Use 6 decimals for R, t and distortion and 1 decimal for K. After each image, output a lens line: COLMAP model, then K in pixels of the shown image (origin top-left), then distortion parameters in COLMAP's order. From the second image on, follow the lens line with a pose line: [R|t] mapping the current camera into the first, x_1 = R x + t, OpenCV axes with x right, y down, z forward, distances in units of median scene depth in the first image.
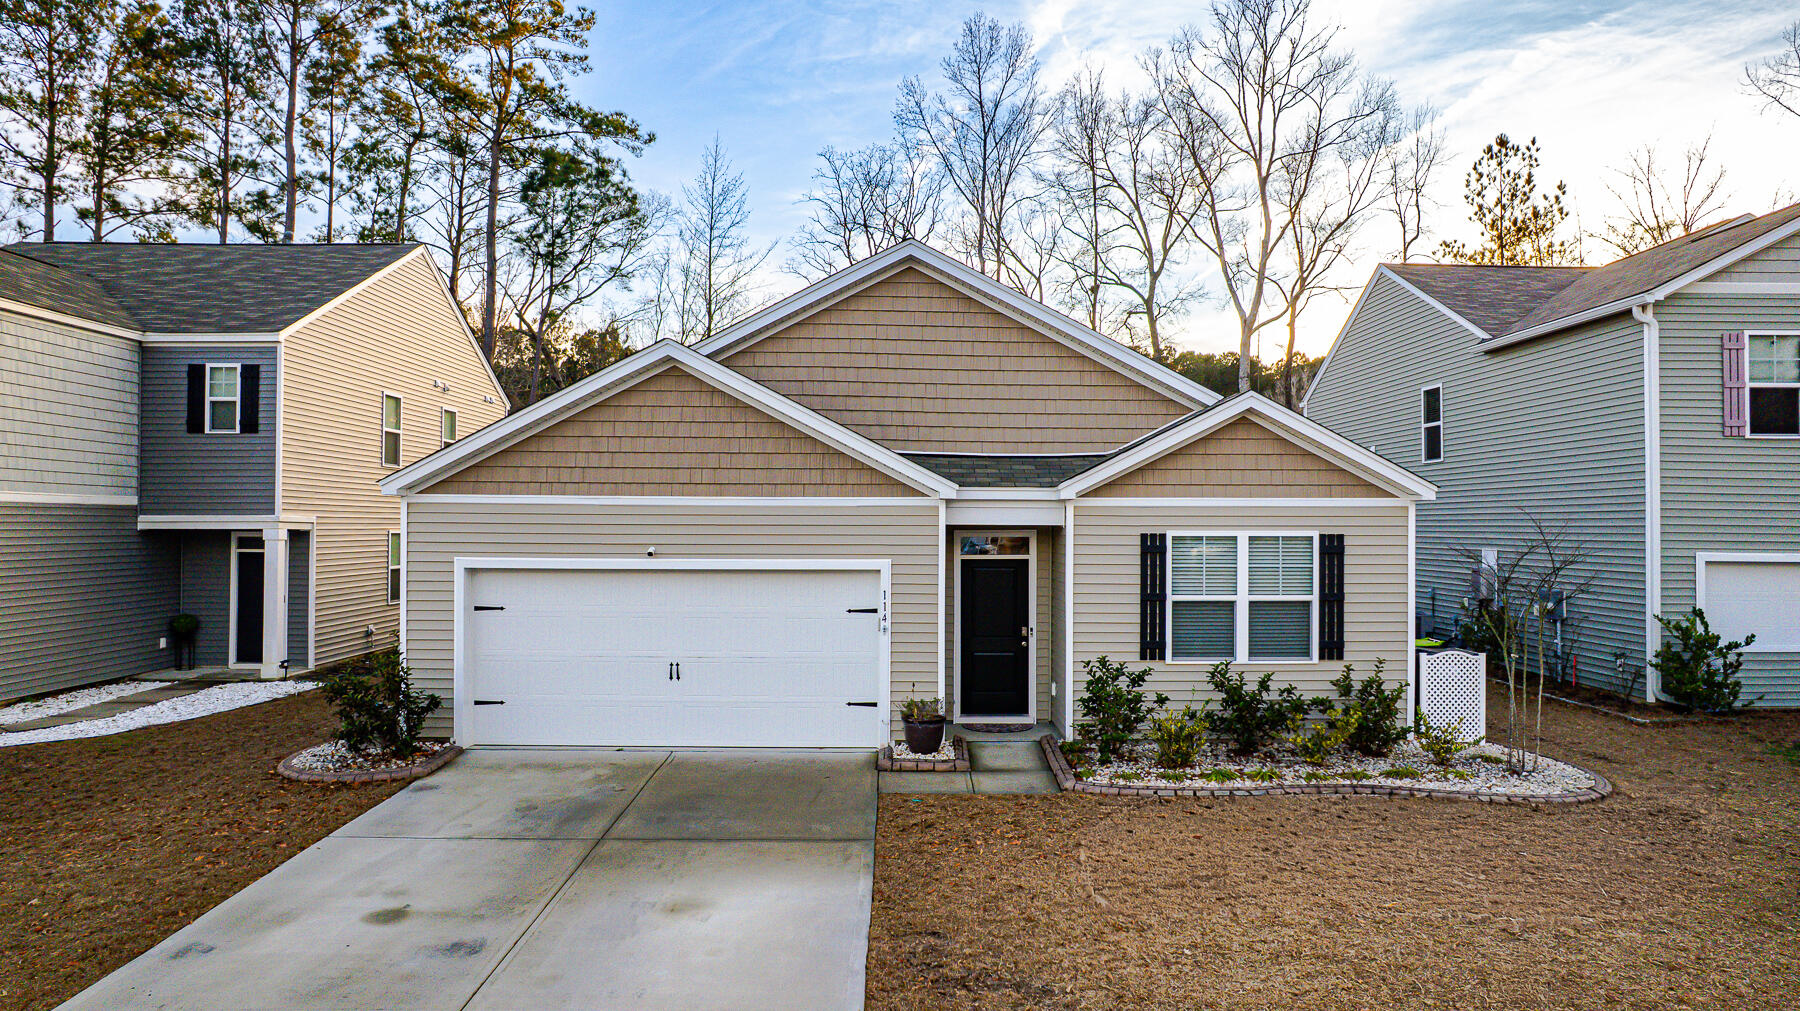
lens RADIAL K [[1154.1, 0, 904.9], [0, 1154.1, 504.6], [0, 0, 1]] dist [-0.069778, 0.058406]
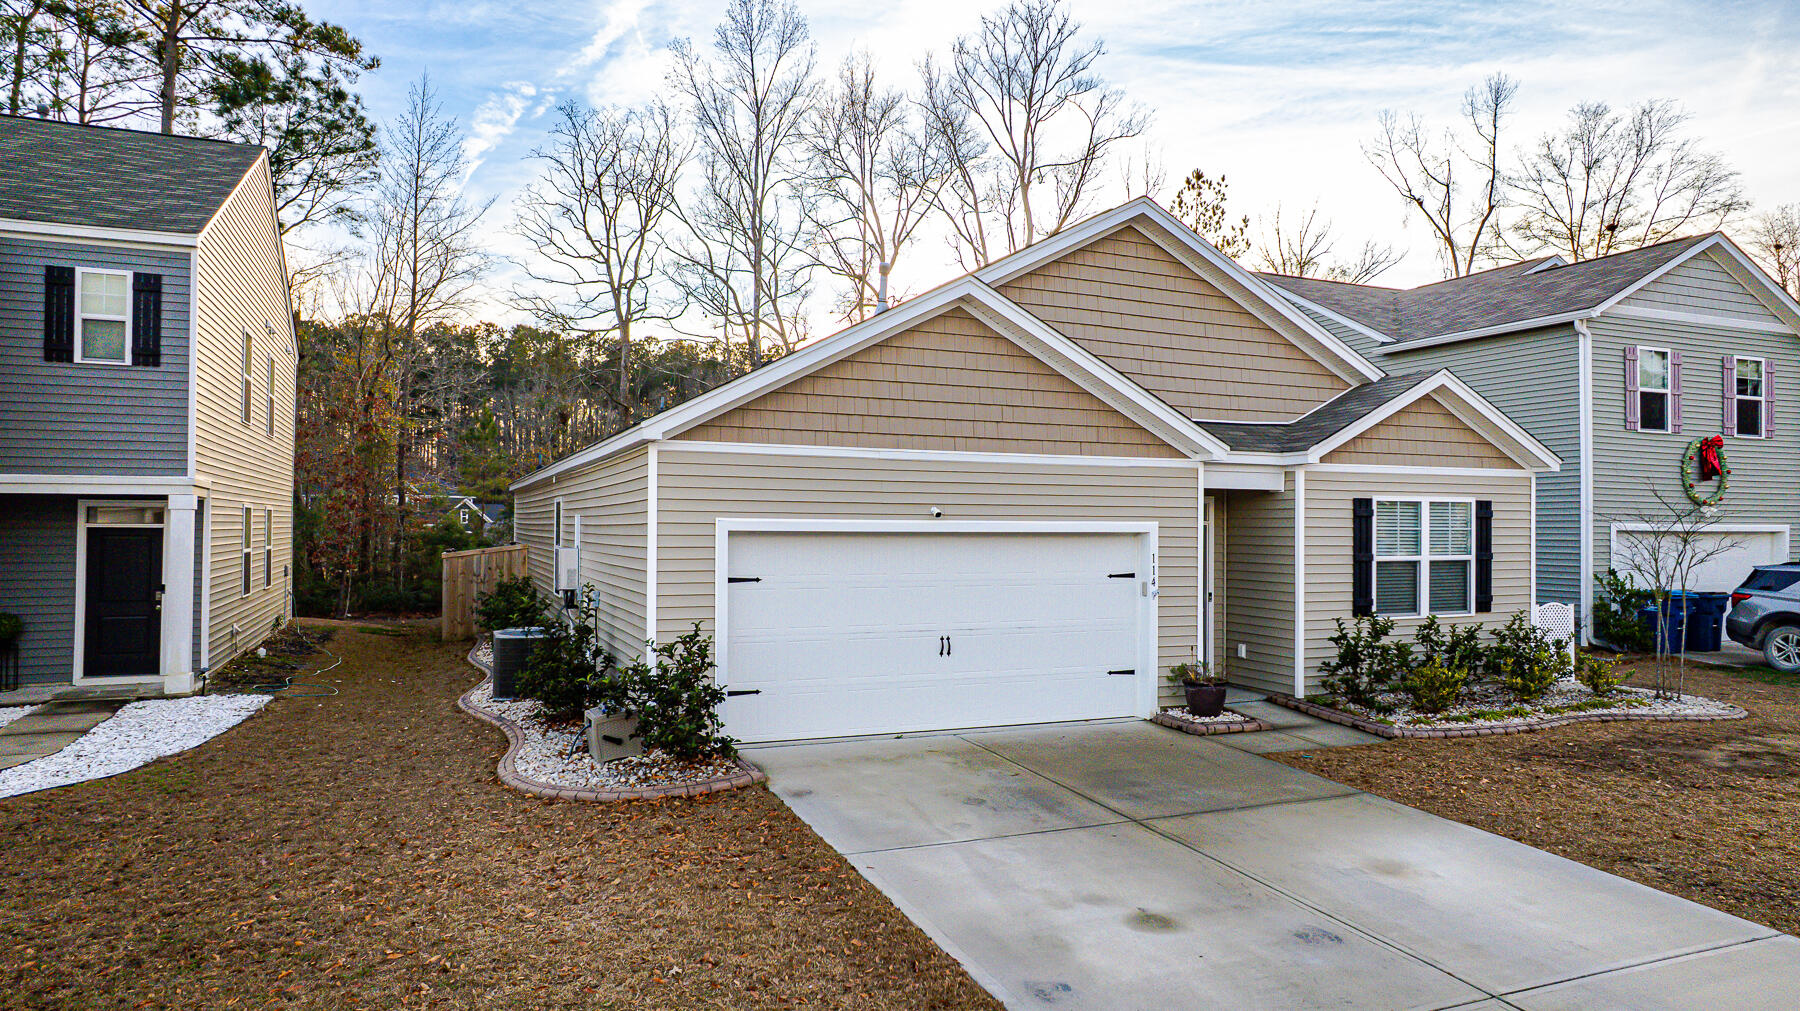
lens RADIAL K [[1154.1, 0, 908.0], [0, 1154.1, 508.5], [0, 0, 1]] dist [-0.069778, 0.058406]
pose [[0.925898, 0.007015, 0.377709, -0.574517], [-0.008778, 0.999957, 0.002948, 0.035310], [-0.377672, -0.006045, 0.925920, 0.178106]]
